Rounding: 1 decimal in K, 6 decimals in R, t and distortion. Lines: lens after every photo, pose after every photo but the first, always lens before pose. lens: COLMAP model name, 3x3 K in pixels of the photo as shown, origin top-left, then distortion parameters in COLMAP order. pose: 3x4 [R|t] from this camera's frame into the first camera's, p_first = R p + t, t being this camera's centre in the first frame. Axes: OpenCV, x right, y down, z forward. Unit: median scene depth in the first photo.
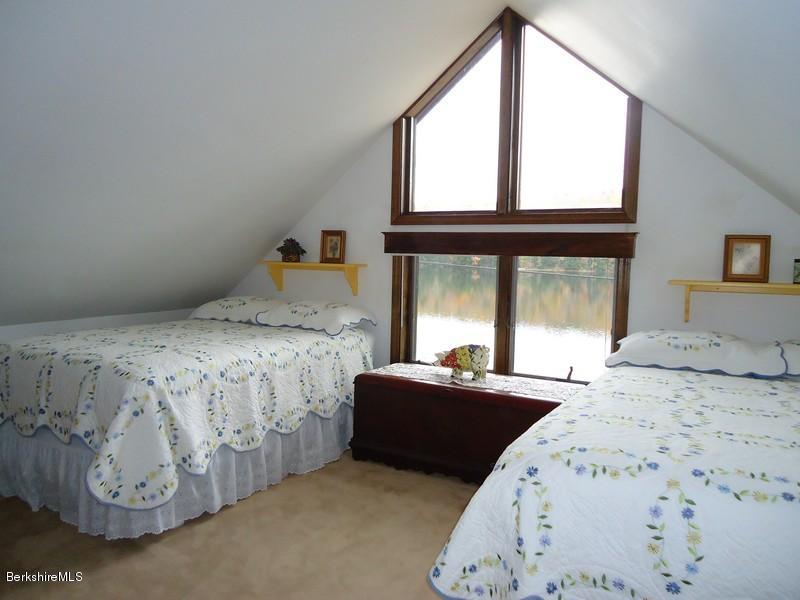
lens RADIAL K [[579.7, 0, 405.0], [0, 579.7, 297.1], [0, 0, 1]] dist [-0.007884, 0.002523]
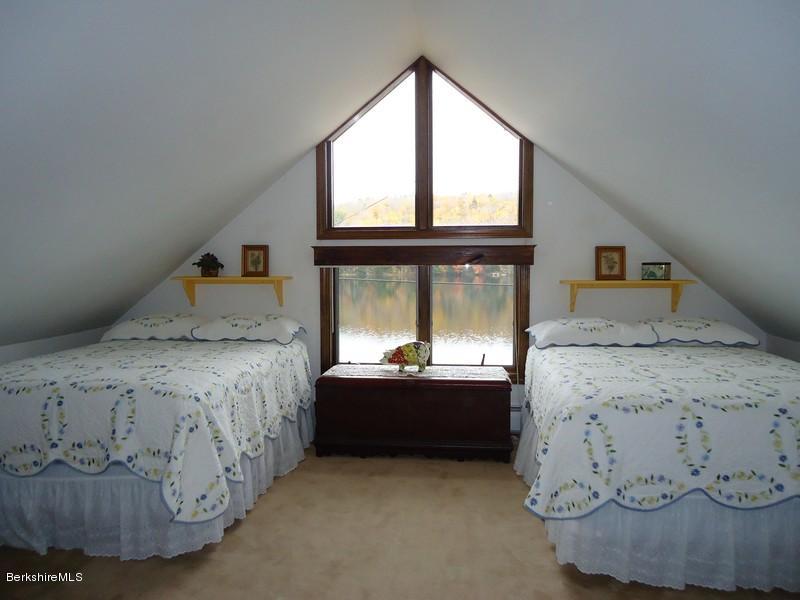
lens RADIAL K [[579.7, 0, 403.6], [0, 579.7, 300.7], [0, 0, 1]] dist [-0.007884, 0.002523]
pose [[0.919269, -0.050698, 0.390352, -0.420424], [0.052068, 0.998618, 0.007079, -0.012825], [-0.390172, 0.013817, 0.920638, -0.081150]]
